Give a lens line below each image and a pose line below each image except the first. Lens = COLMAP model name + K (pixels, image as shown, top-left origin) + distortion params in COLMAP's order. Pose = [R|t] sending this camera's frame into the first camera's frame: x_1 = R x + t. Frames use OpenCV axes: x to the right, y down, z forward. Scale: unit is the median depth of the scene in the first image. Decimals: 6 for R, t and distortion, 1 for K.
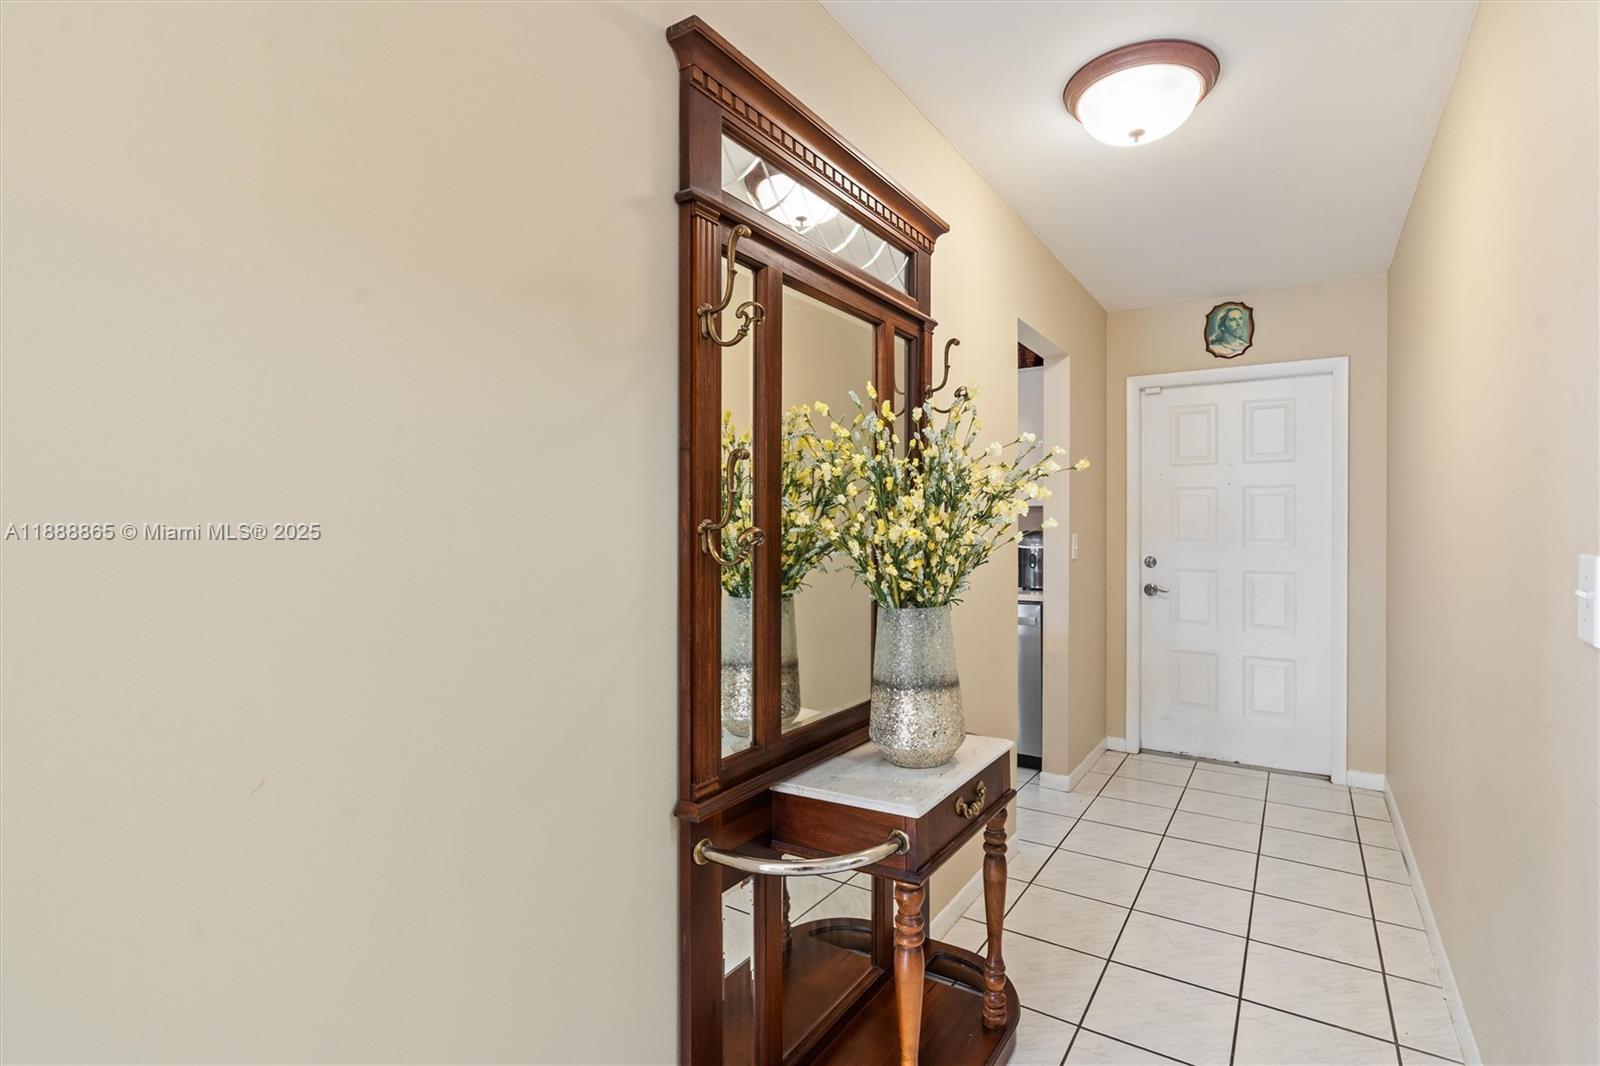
lens RADIAL K [[747.5, 0, 807.7], [0, 747.5, 525.5], [0, 0, 1]] dist [-0.009165, 0.000656]
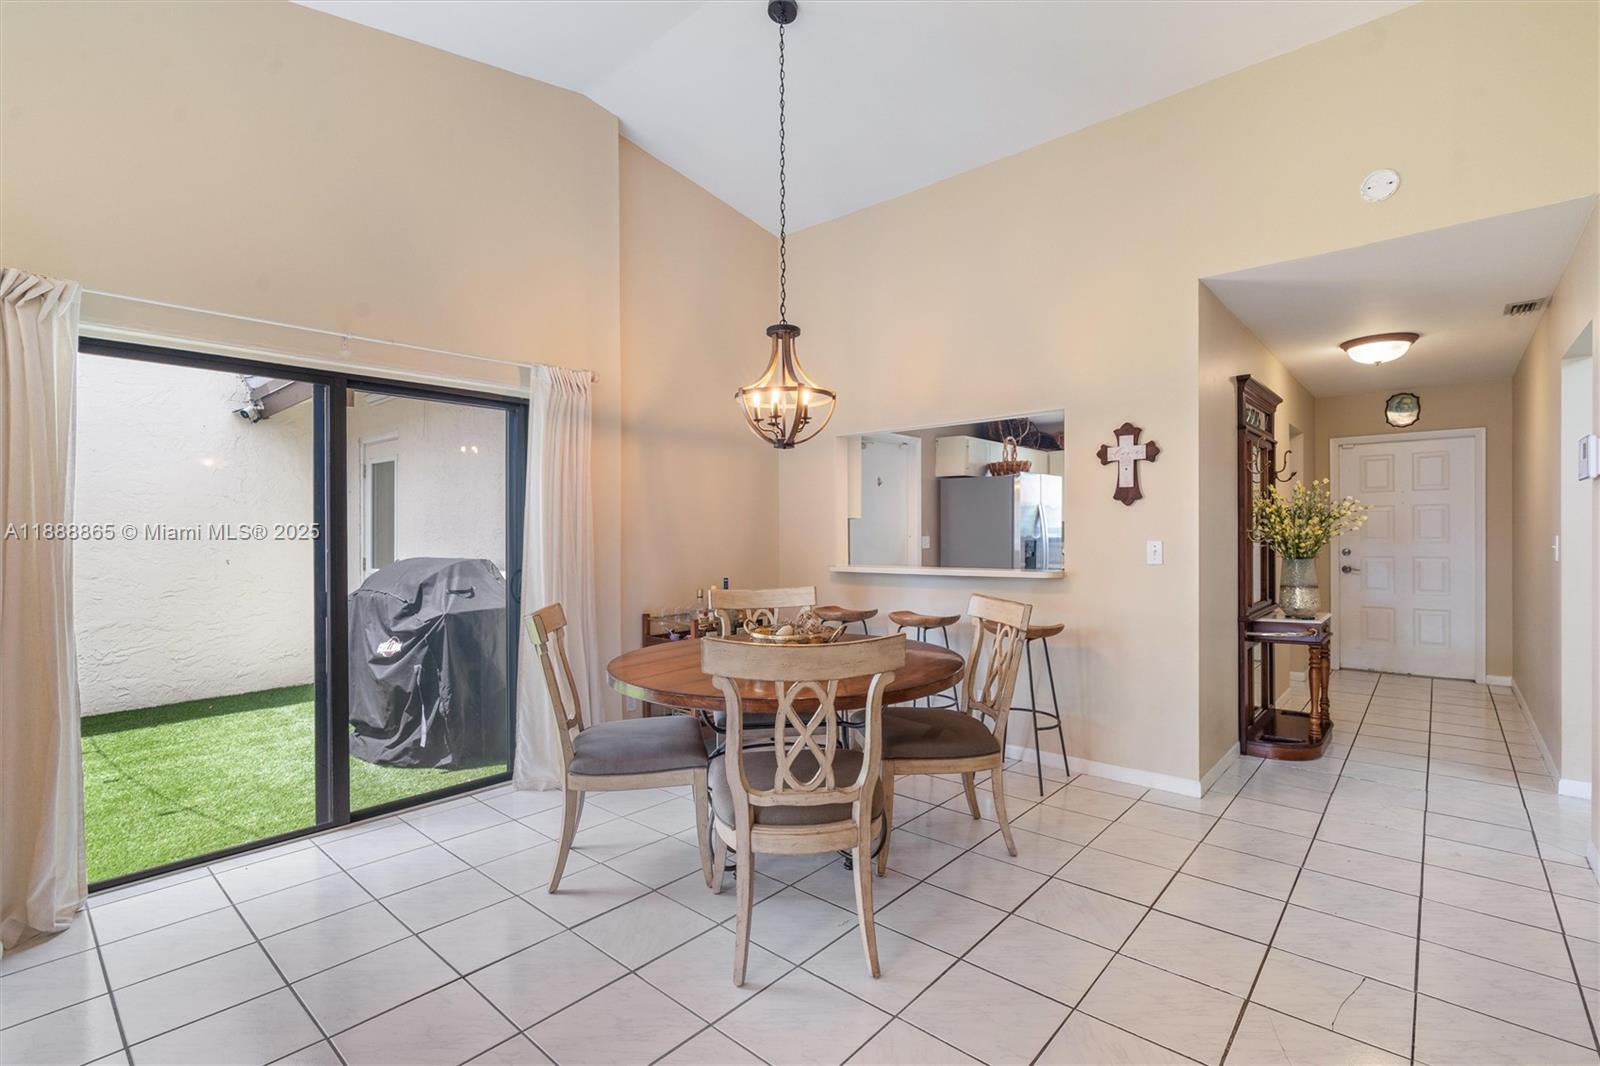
lens RADIAL K [[721.7, 0, 789.7], [0, 721.7, 533.1], [0, 0, 1]] dist [0.003605, 0.000423]
pose [[0.988880, -0.006395, -0.148579, -0.538690], [0.006689, 0.999977, 0.001479, -0.002656], [0.148566, -0.002456, 0.988899, -0.784286]]
